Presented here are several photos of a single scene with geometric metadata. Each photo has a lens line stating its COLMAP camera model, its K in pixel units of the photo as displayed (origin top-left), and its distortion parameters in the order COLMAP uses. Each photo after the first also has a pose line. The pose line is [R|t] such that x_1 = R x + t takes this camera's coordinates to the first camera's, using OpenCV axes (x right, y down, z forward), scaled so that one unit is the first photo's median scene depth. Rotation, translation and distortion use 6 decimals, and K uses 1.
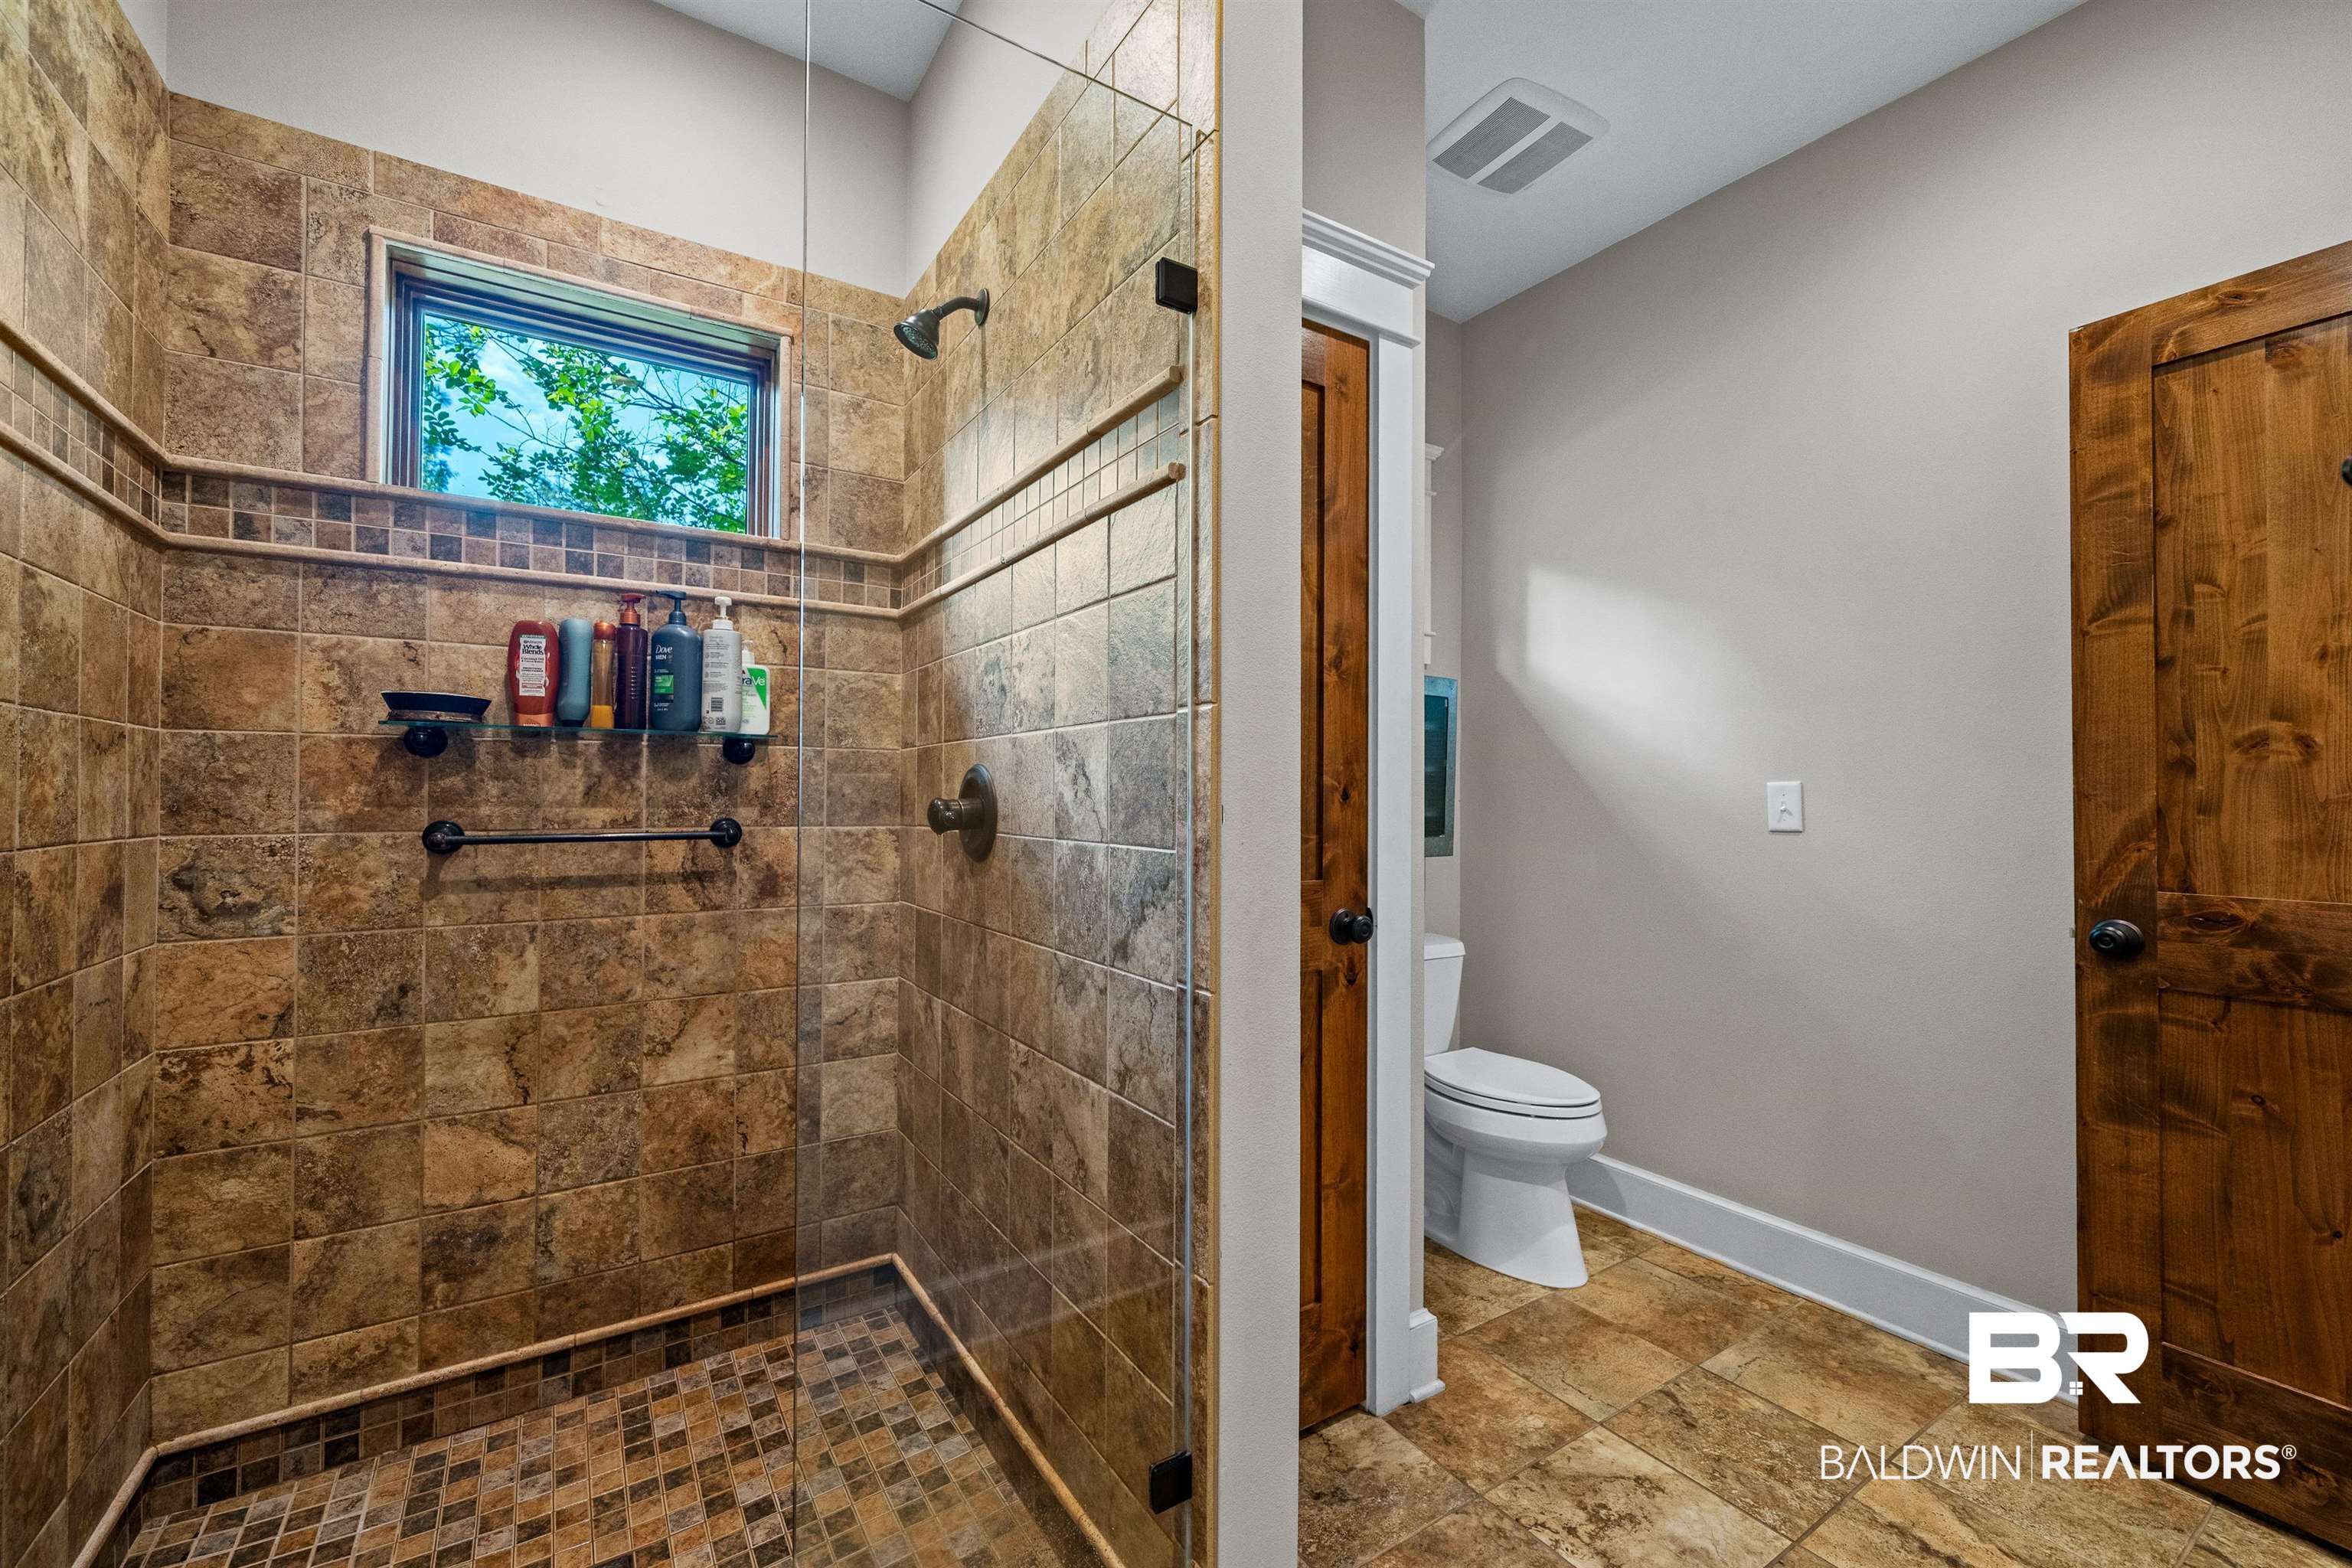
lens RADIAL K [[945.0, 0, 1178.7], [0, 945.0, 785.8], [0, 0, 1]] dist [0.000306, -0.000034]
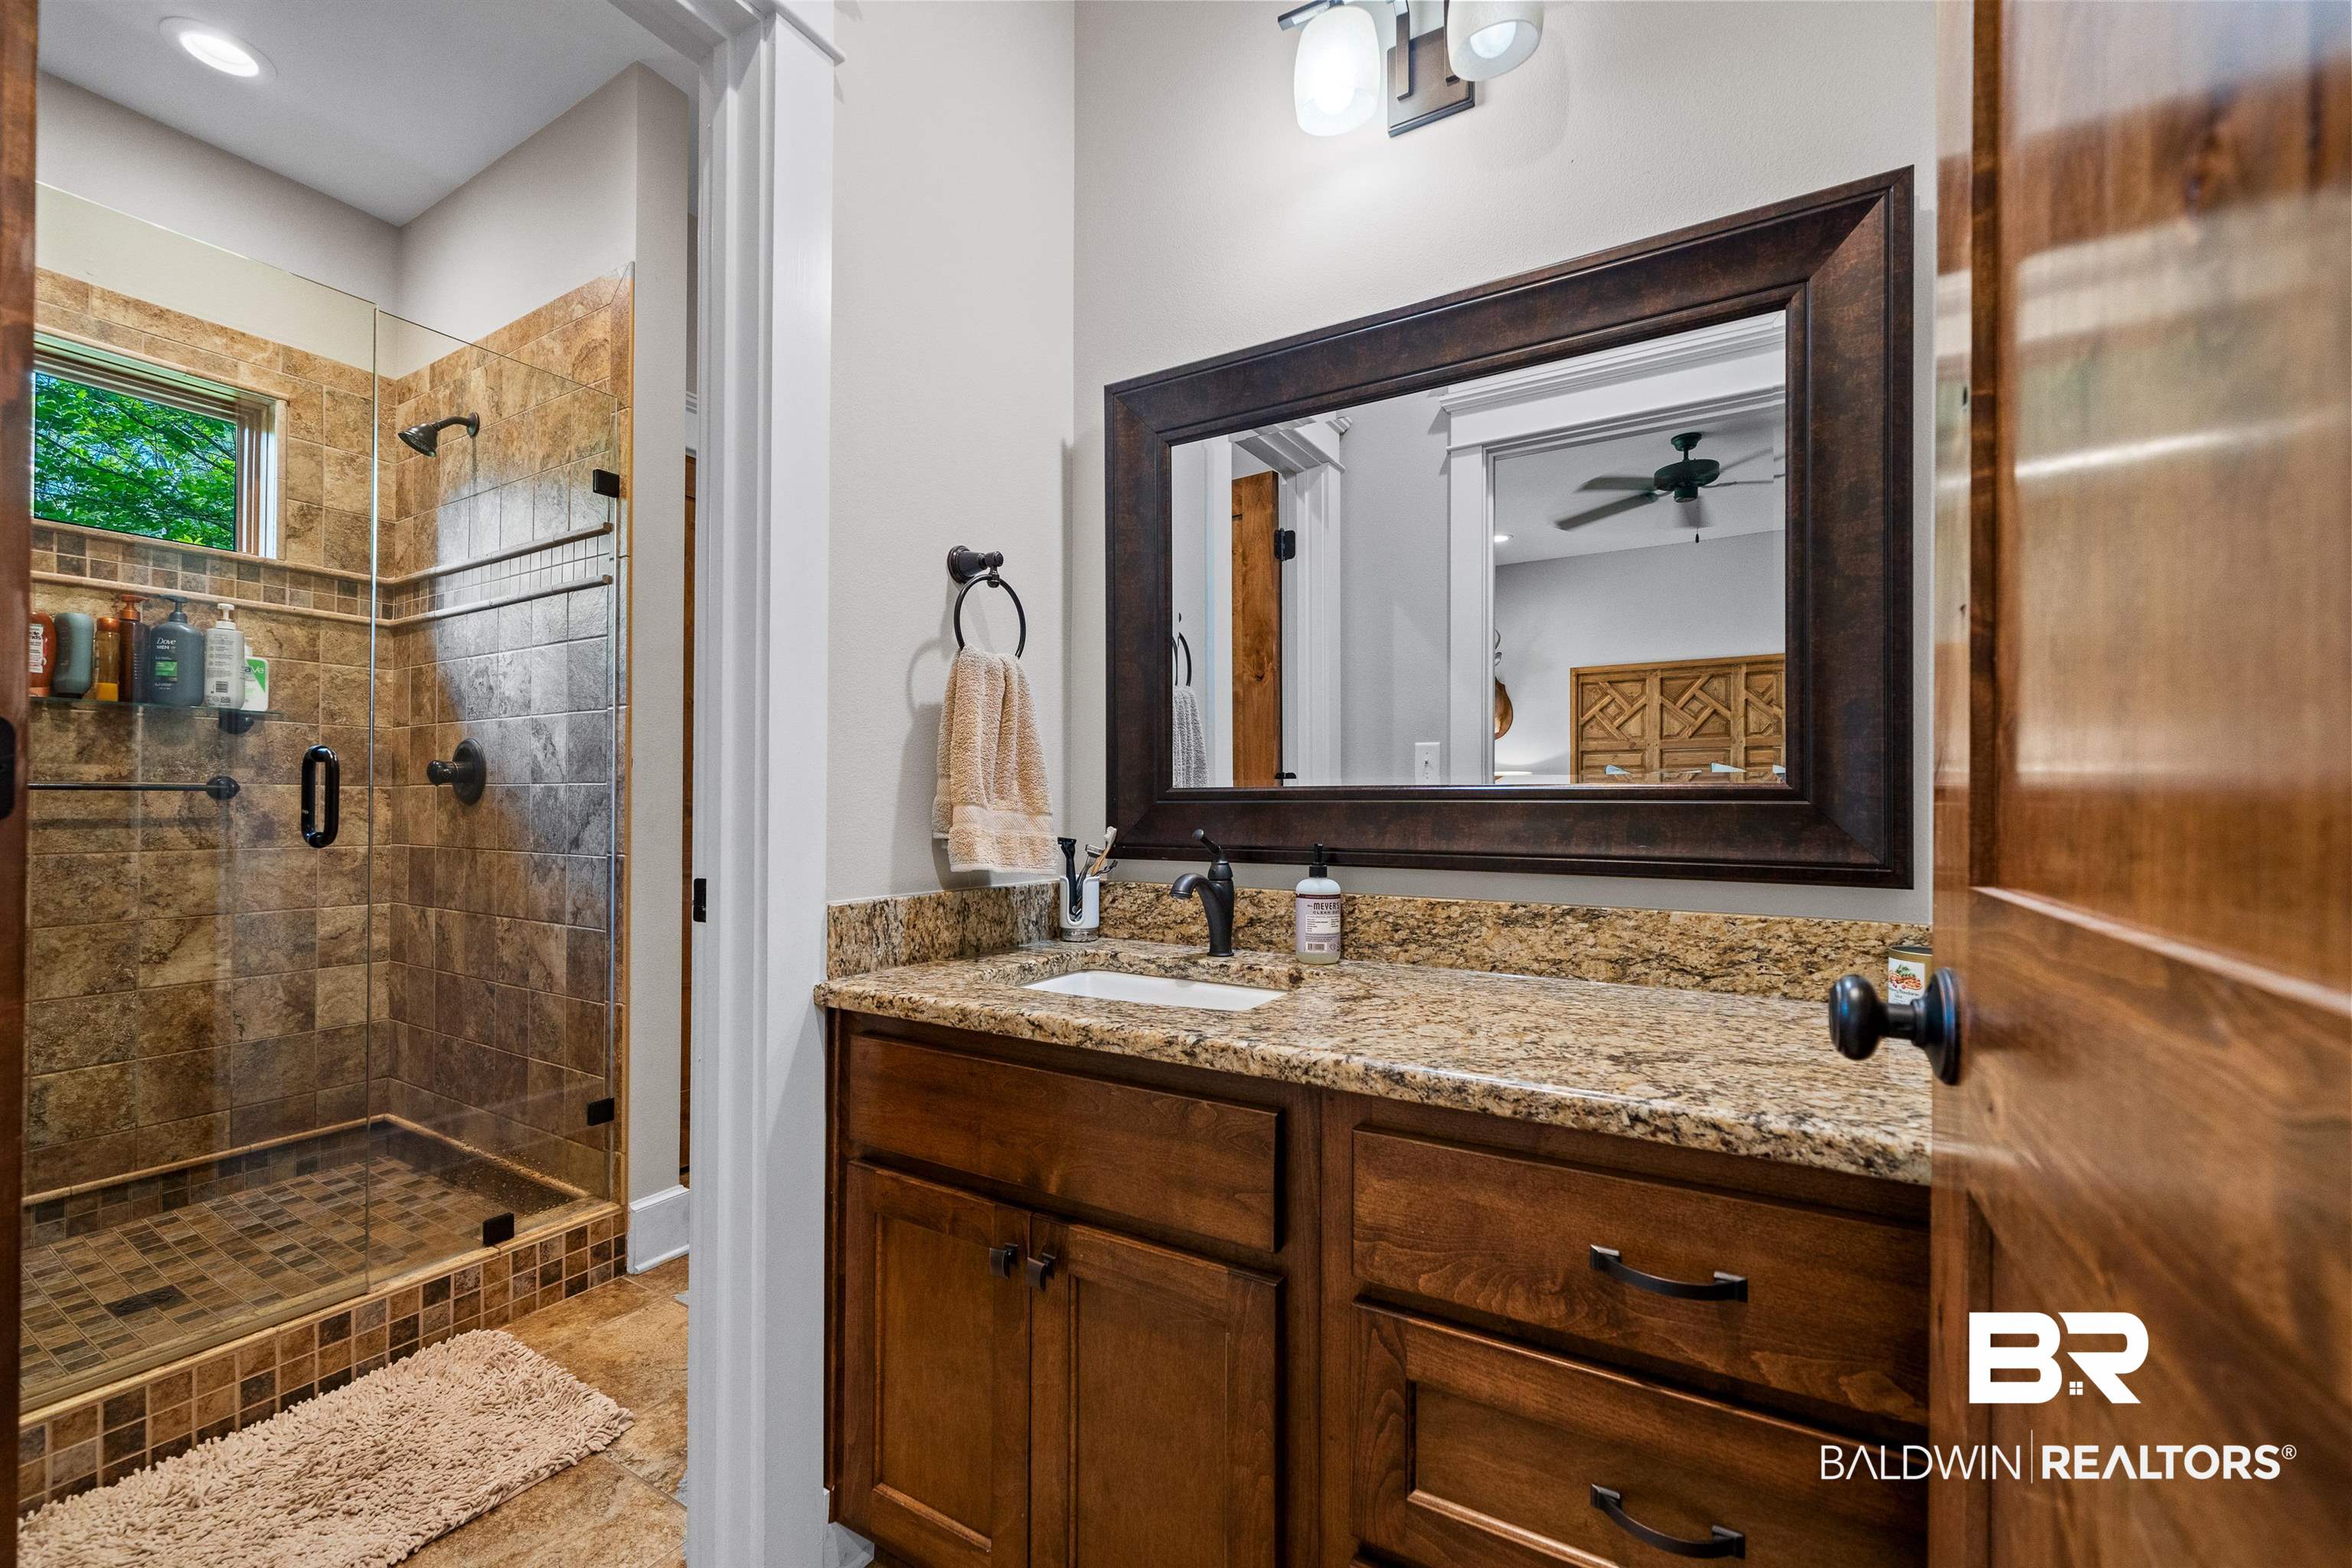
lens RADIAL K [[936.0, 0, 1173.2], [0, 936.0, 801.3], [0, 0, 1]] dist [-0.001355, 0.000666]
pose [[0.896794, 0.002549, 0.442440, 0.116212], [-0.006464, 0.999952, 0.007341, 0.053446], [-0.442400, -0.009444, 0.896768, -0.731510]]
